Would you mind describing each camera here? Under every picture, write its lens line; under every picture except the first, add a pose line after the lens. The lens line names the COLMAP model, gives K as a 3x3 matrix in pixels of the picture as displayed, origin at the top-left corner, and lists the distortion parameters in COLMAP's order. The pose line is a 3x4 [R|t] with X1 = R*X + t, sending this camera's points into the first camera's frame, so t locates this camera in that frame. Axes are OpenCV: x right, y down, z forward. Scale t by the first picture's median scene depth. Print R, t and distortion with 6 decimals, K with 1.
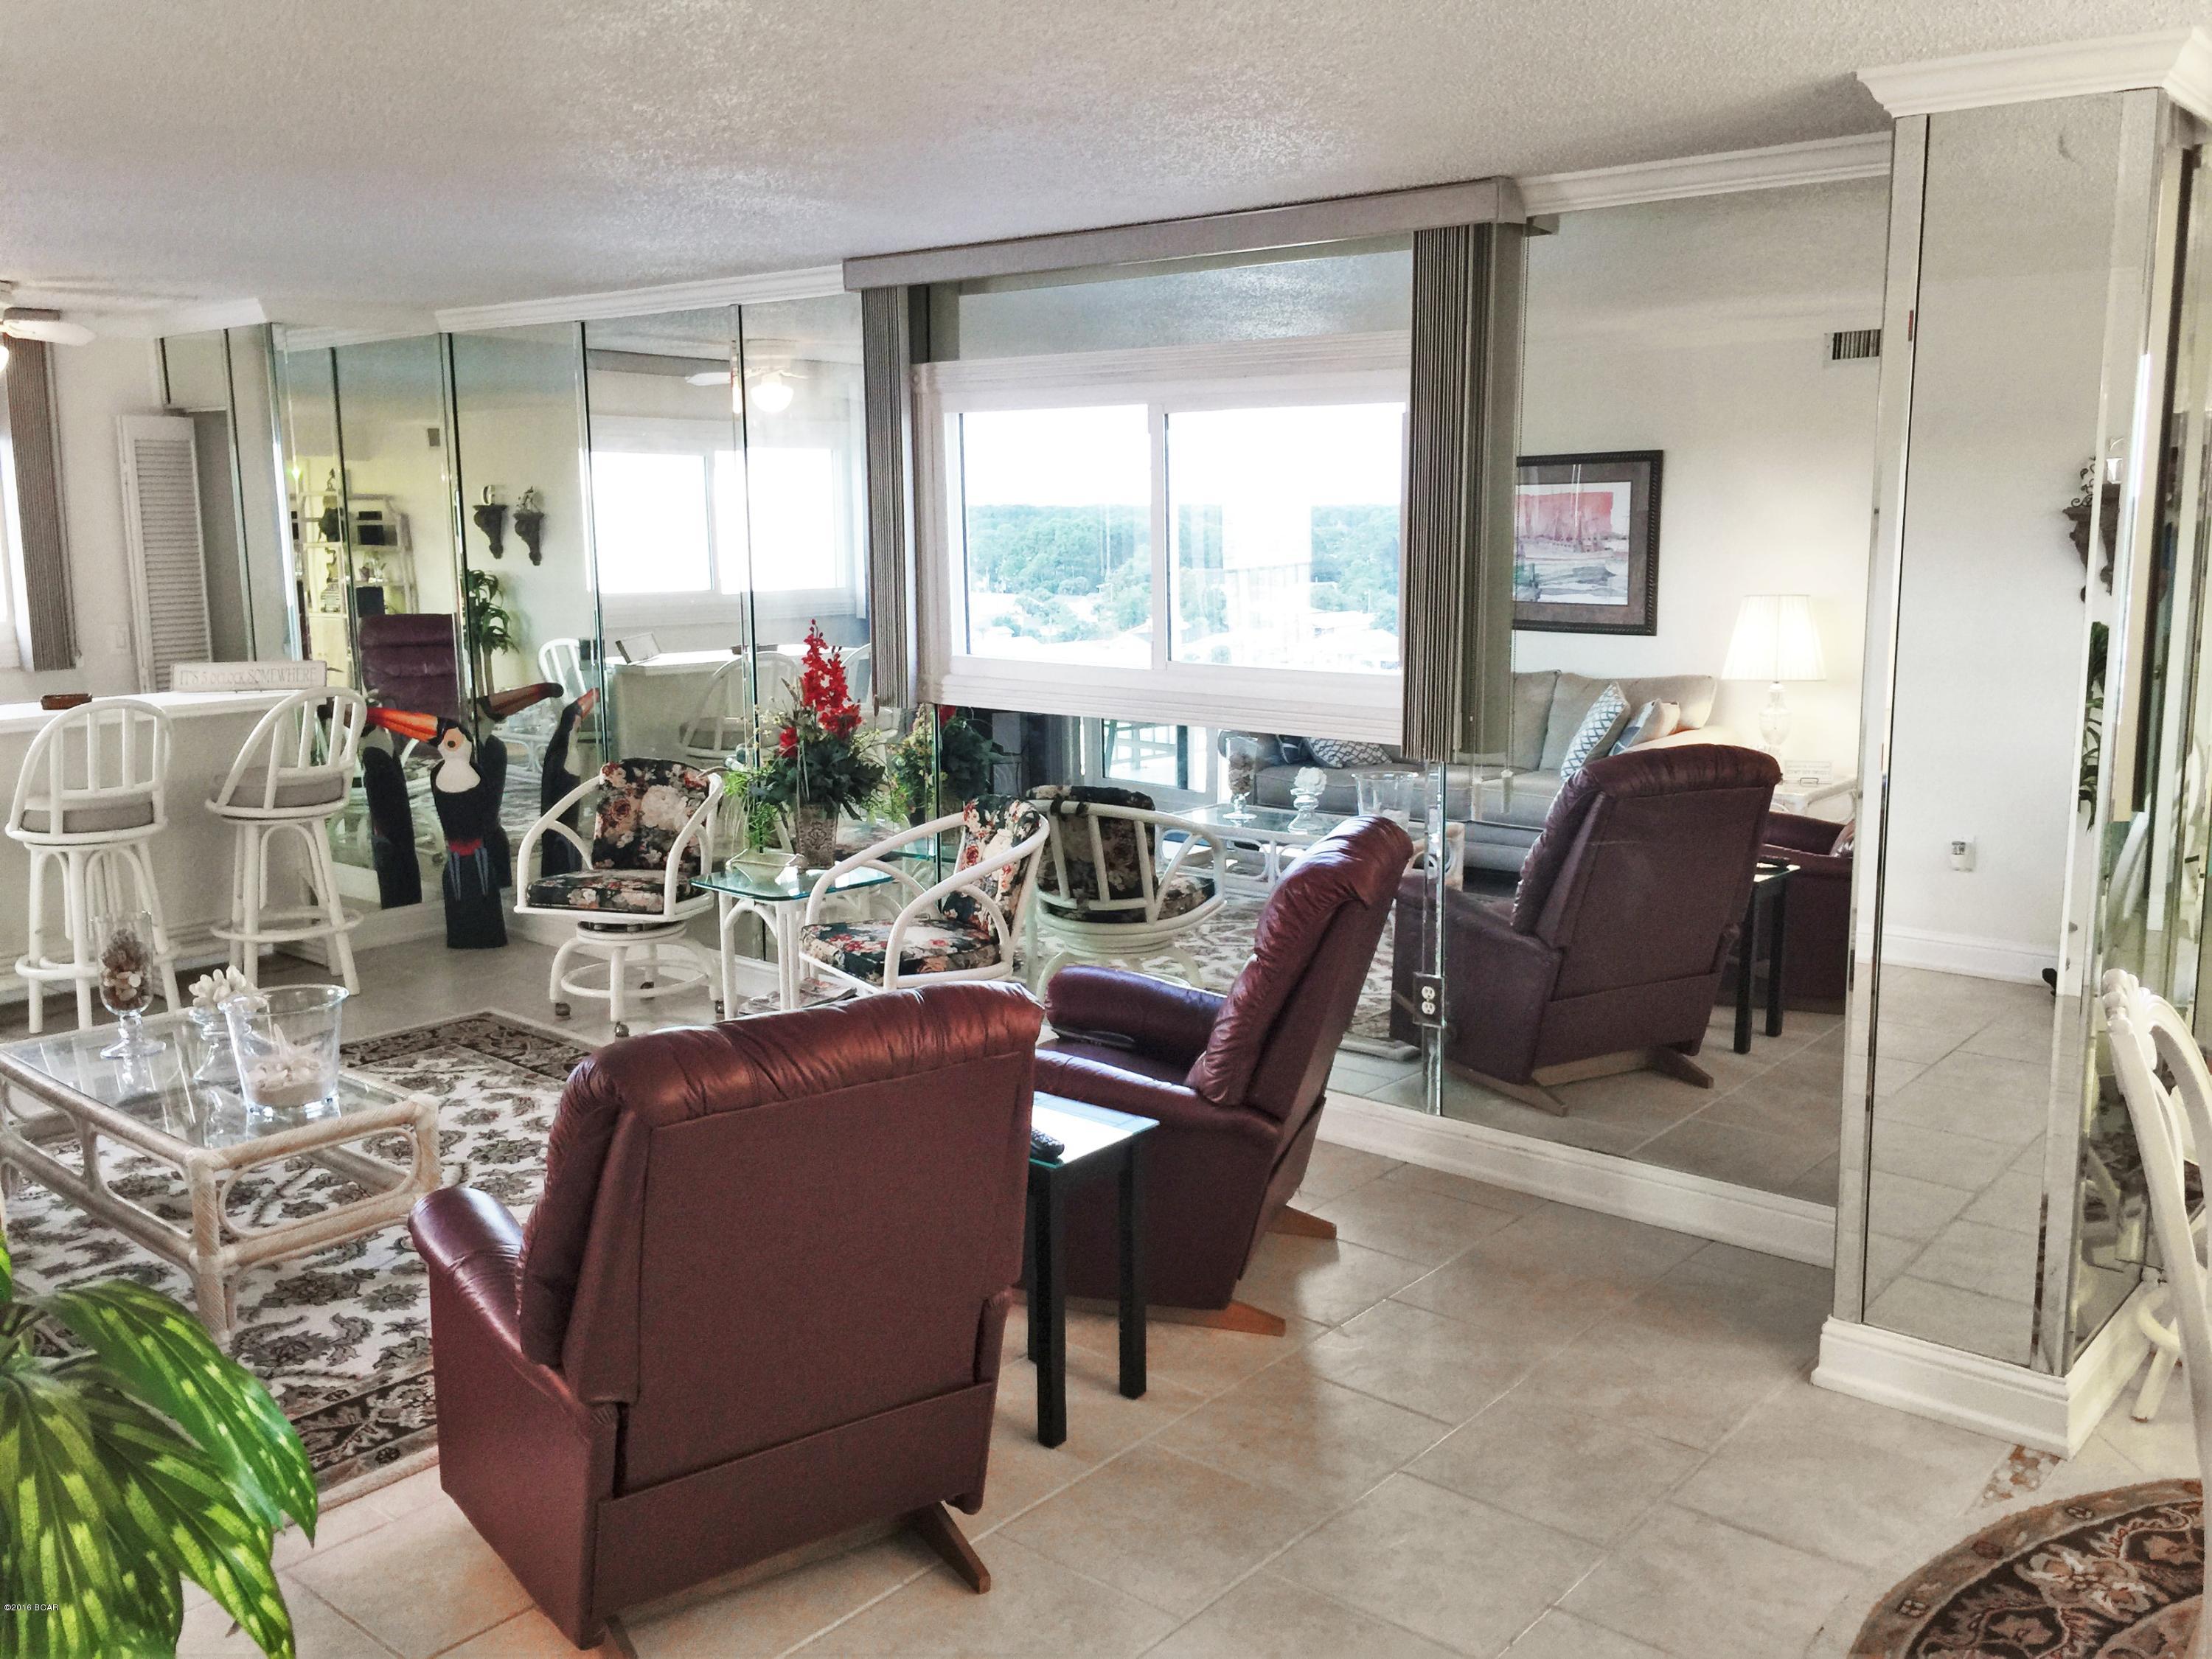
lens RADIAL K [[1888.0, 0, 1107.3], [0, 1888.0, 839.2], [0, 0, 1]] dist [0.034730, -0.008201]
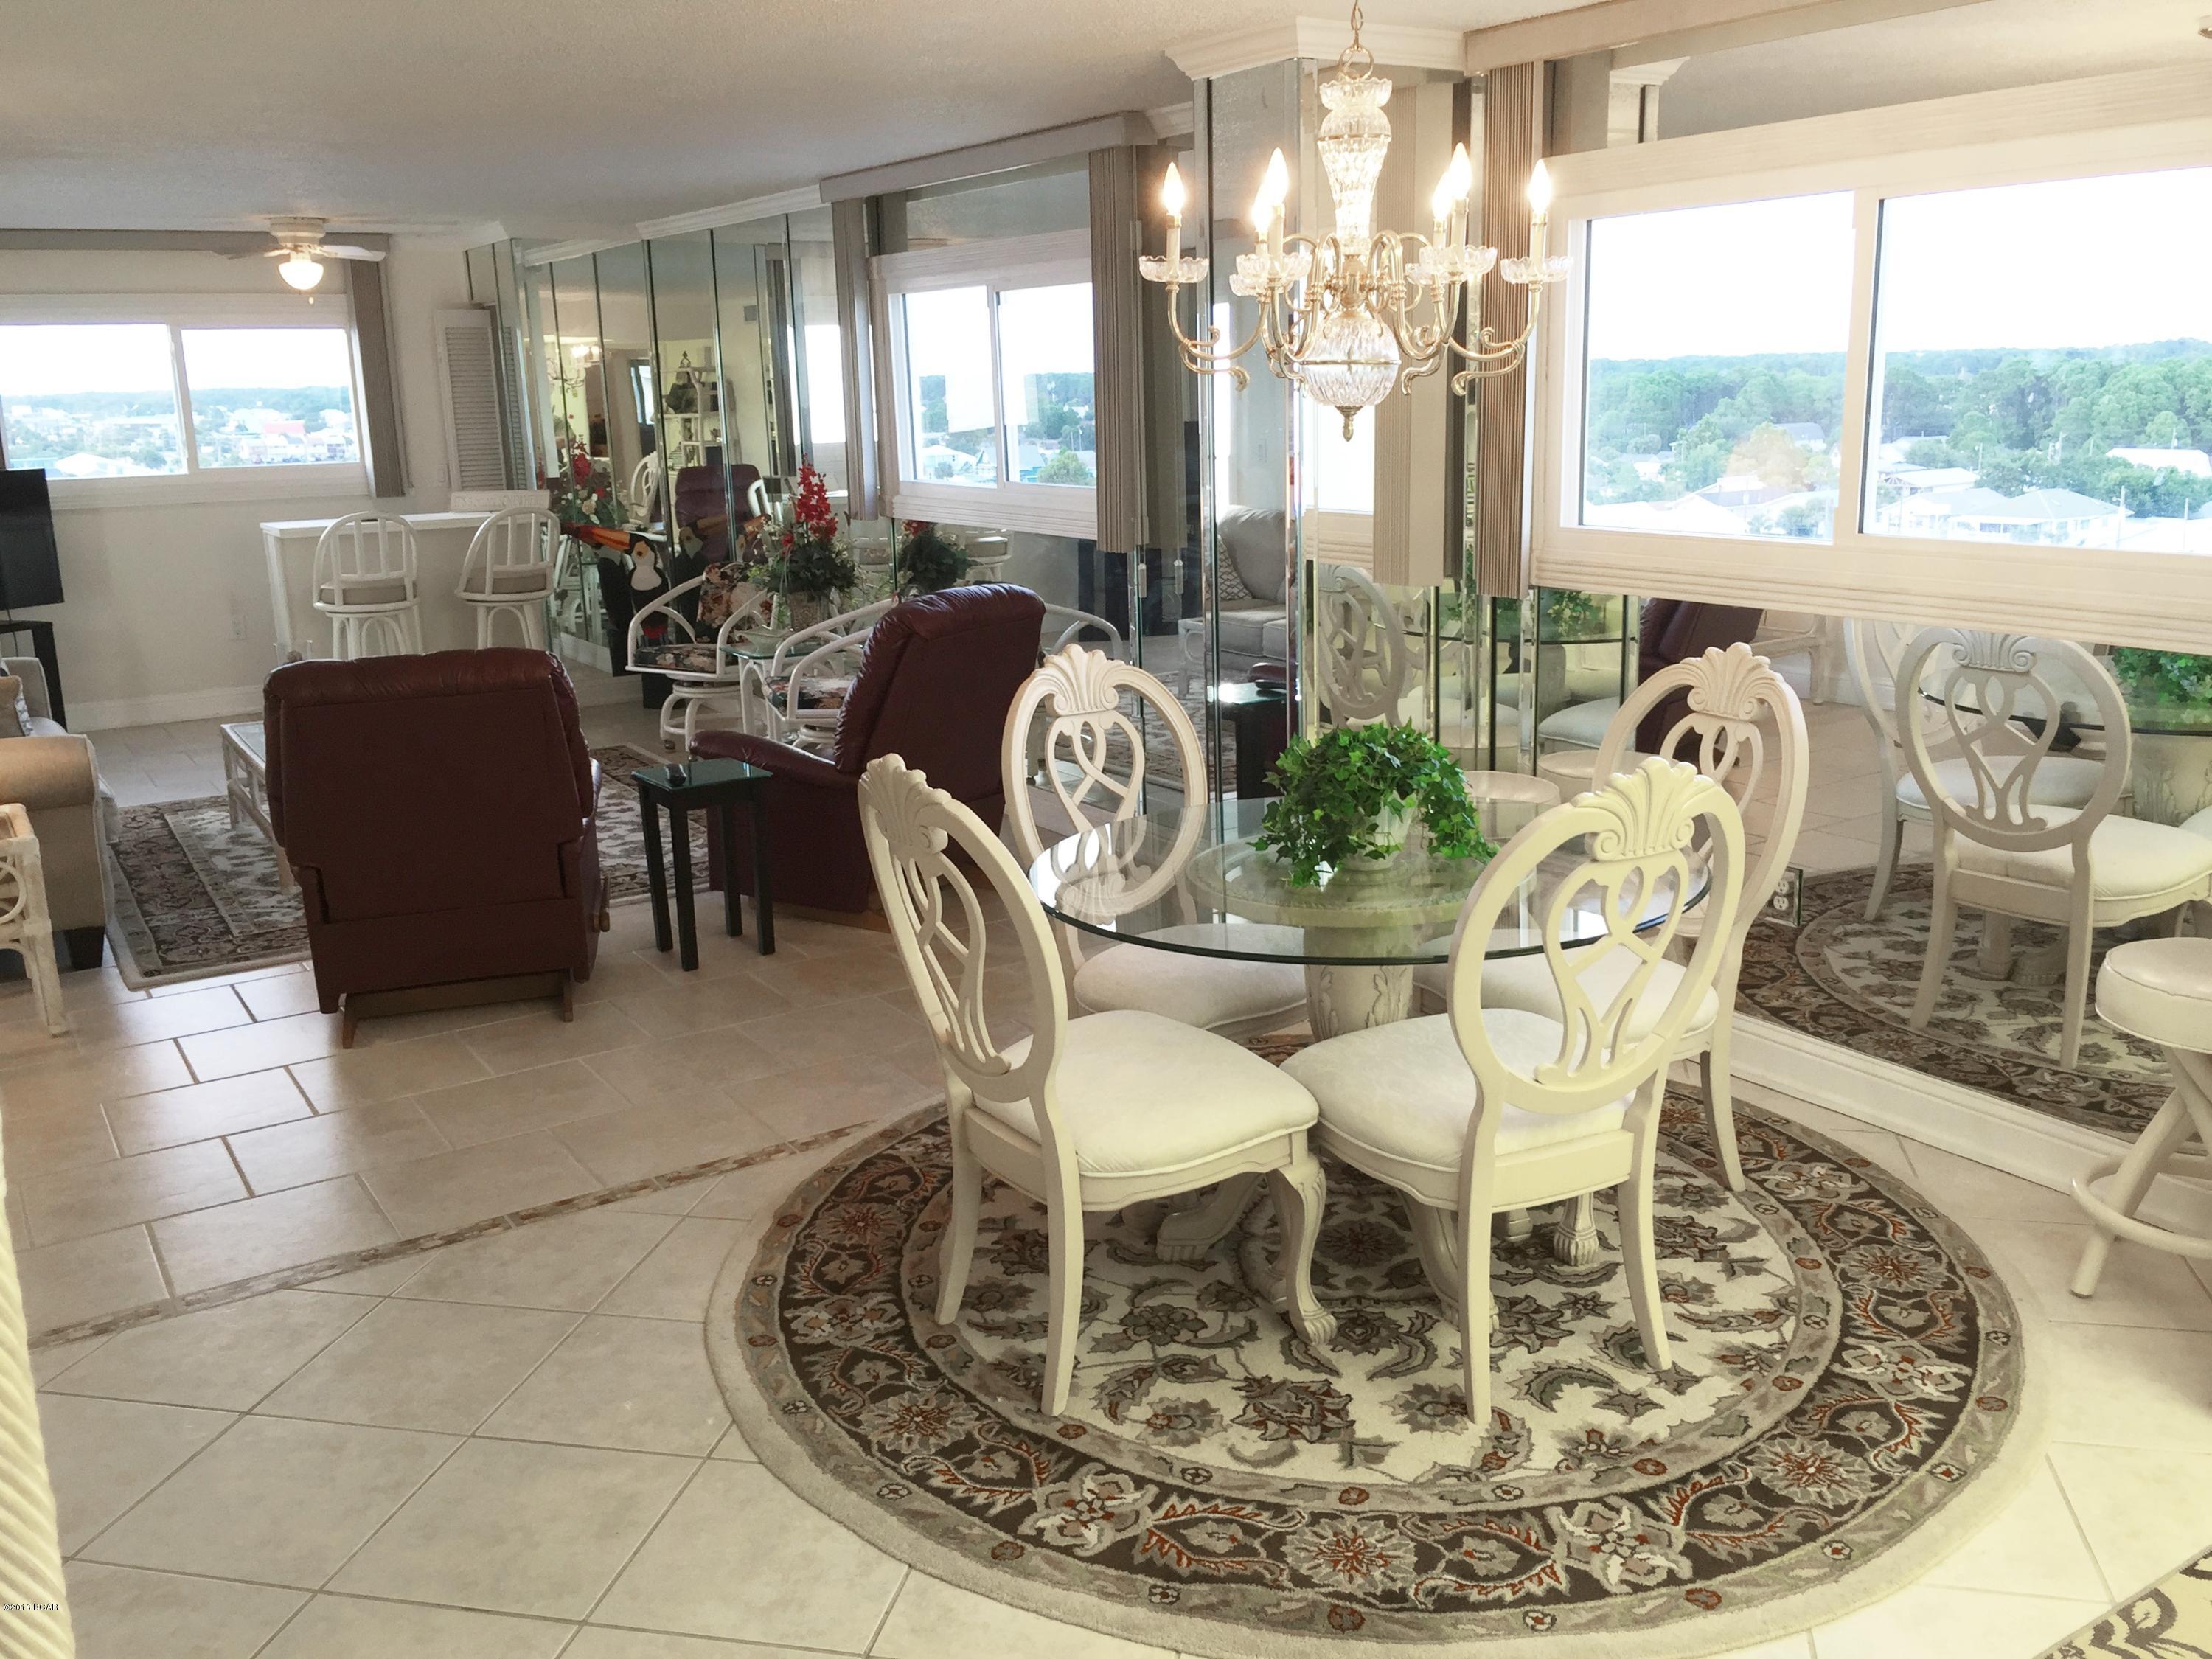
lens RADIAL K [[1888.0, 0, 1105.4], [0, 1888.0, 815.6], [0, 0, 1]] dist [0.034730, -0.008201]
pose [[0.956497, 0.048834, -0.287626, 0.426707], [-0.031750, 0.997460, 0.063769, 0.045756], [0.290009, -0.051863, 0.955617, -0.223815]]
